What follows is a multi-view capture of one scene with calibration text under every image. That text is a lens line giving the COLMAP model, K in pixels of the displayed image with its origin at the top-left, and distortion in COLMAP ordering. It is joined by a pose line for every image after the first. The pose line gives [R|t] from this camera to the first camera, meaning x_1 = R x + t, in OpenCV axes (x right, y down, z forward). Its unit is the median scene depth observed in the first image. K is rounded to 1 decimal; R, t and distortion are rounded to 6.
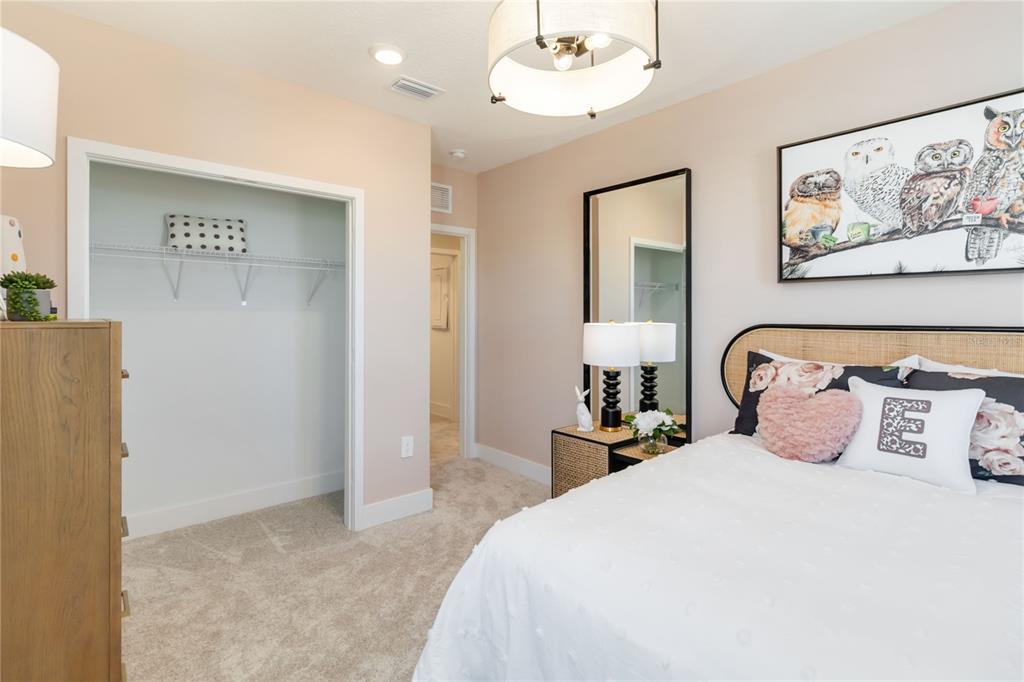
lens RADIAL K [[483.6, 0, 517.0], [0, 483.6, 315.5], [0, 0, 1]] dist [-0.002407, -0.000220]
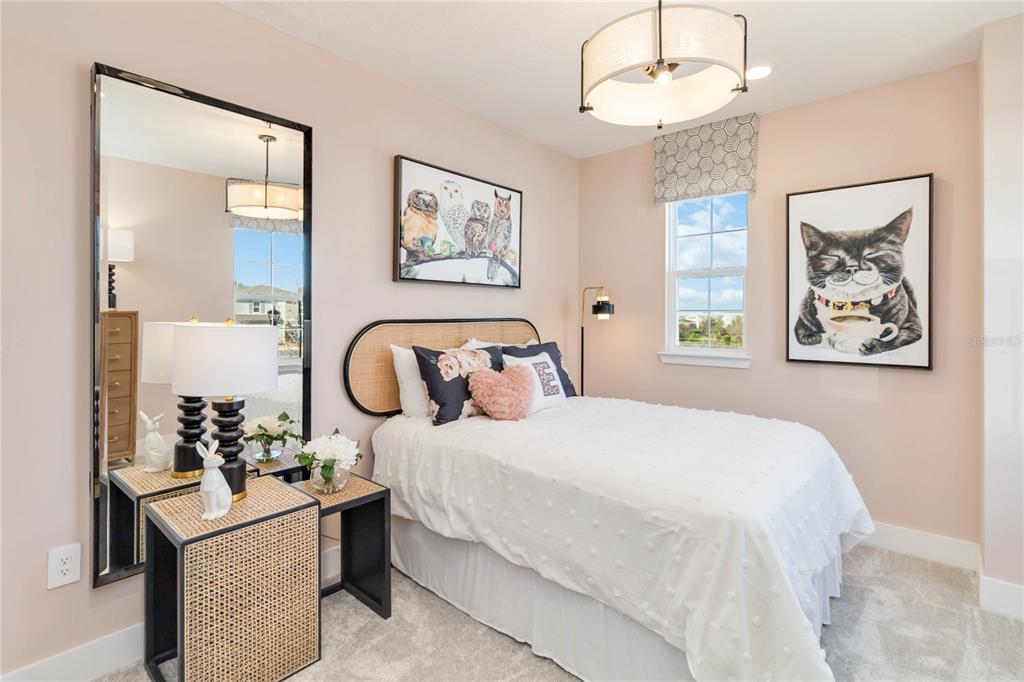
lens RADIAL K [[483.6, 0, 517.0], [0, 483.6, 315.5], [0, 0, 1]] dist [-0.002407, -0.000220]
pose [[-0.127227, -0.000061, 0.991874, -0.599801], [0.003223, 0.999995, 0.000475, 0.009836], [-0.991868, 0.003258, -0.127226, 0.939786]]
